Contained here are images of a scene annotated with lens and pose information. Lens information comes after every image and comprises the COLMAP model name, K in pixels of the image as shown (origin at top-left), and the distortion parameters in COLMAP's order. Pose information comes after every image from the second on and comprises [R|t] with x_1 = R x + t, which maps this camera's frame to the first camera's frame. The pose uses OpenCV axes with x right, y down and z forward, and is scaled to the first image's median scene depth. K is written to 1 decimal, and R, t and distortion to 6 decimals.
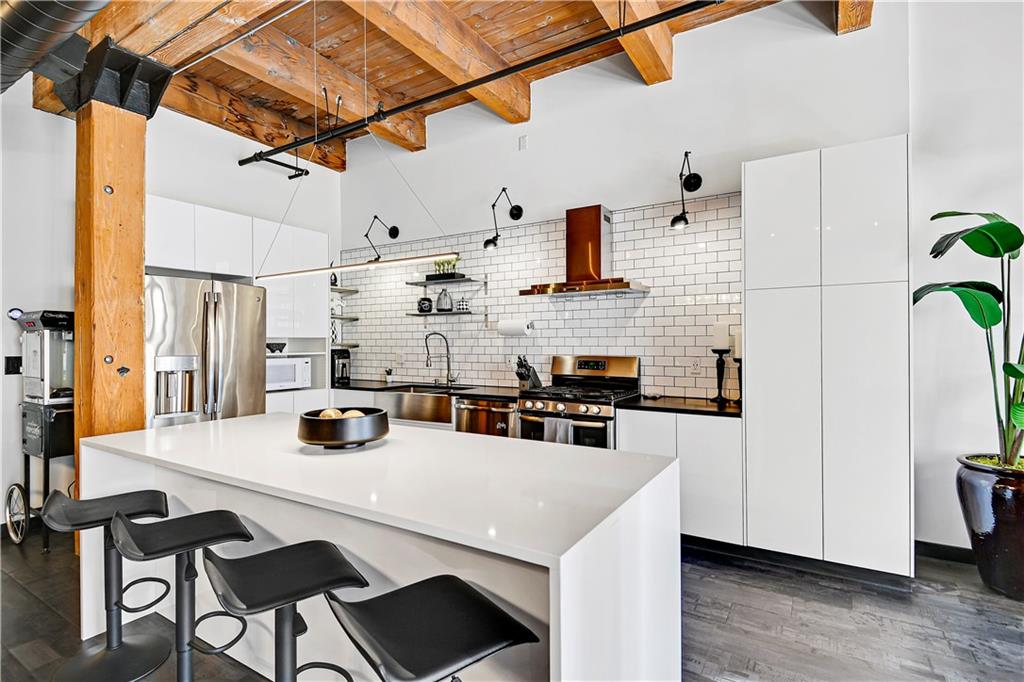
lens RADIAL K [[485.2, 0, 514.5], [0, 485.2, 344.4], [0, 0, 1]] dist [0.018001, -0.013987]
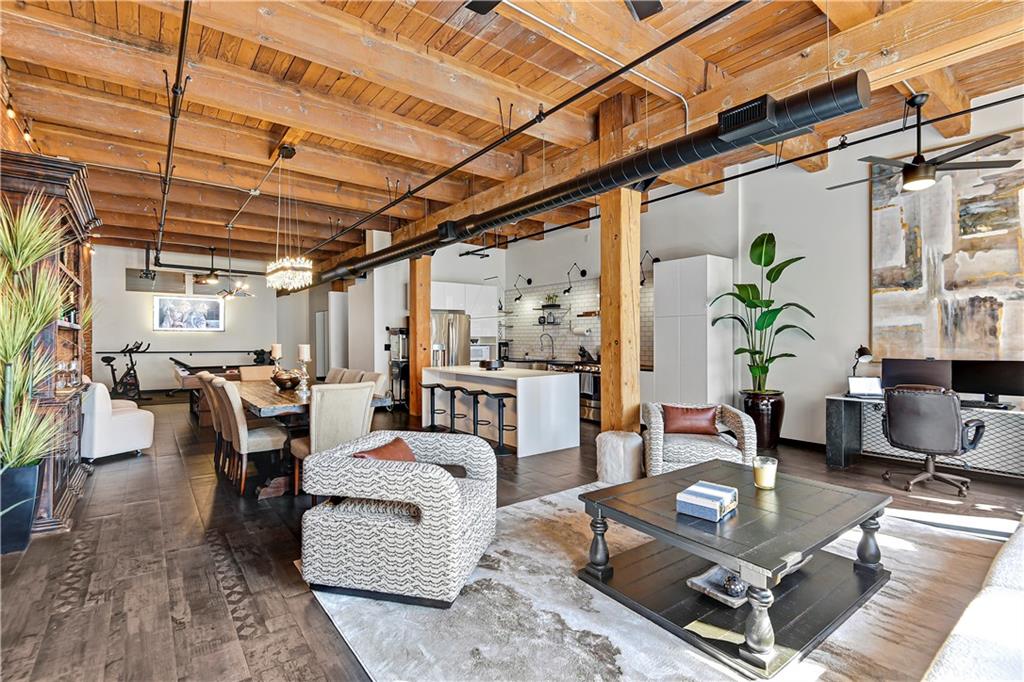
lens RADIAL K [[485.2, 0, 492.7], [0, 485.2, 342.5], [0, 0, 1]] dist [0.018001, -0.013987]
pose [[0.913246, 0.005179, -0.407376, 0.504139], [-0.002490, 0.999971, 0.007132, -0.003153], [0.407401, -0.005499, 0.913233, -1.019565]]
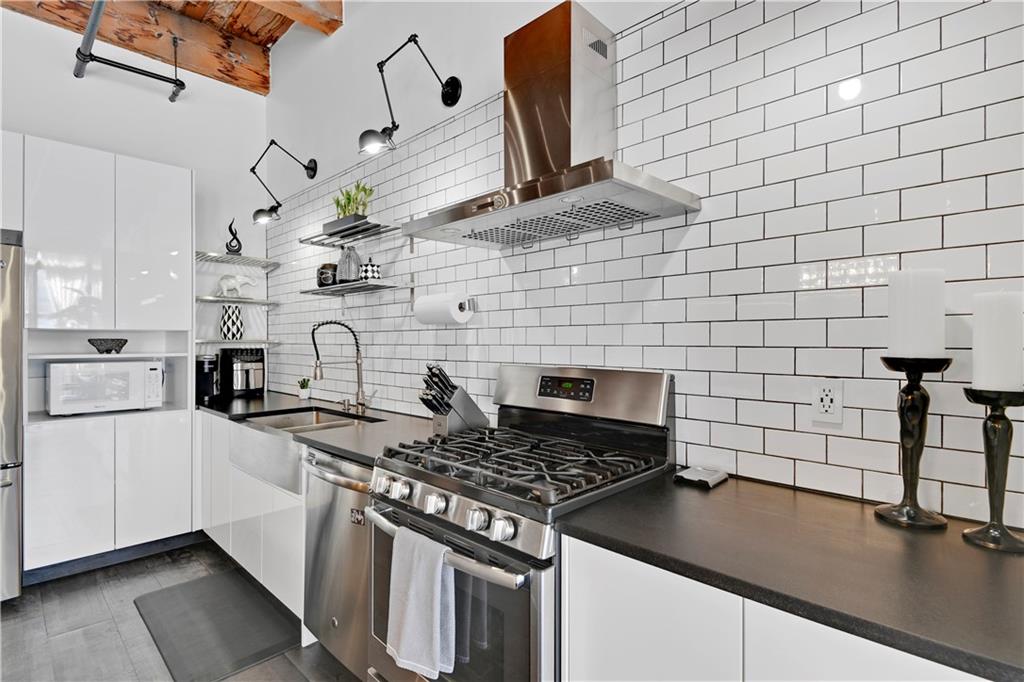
lens RADIAL K [[485.2, 0, 512.7], [0, 485.2, 345.6], [0, 0, 1]] dist [0.018001, -0.013987]
pose [[0.975420, 0.002467, -0.220341, 0.198721], [-0.000177, 0.999946, 0.010411, -0.000960], [0.220354, -0.010116, 0.975367, 0.528739]]
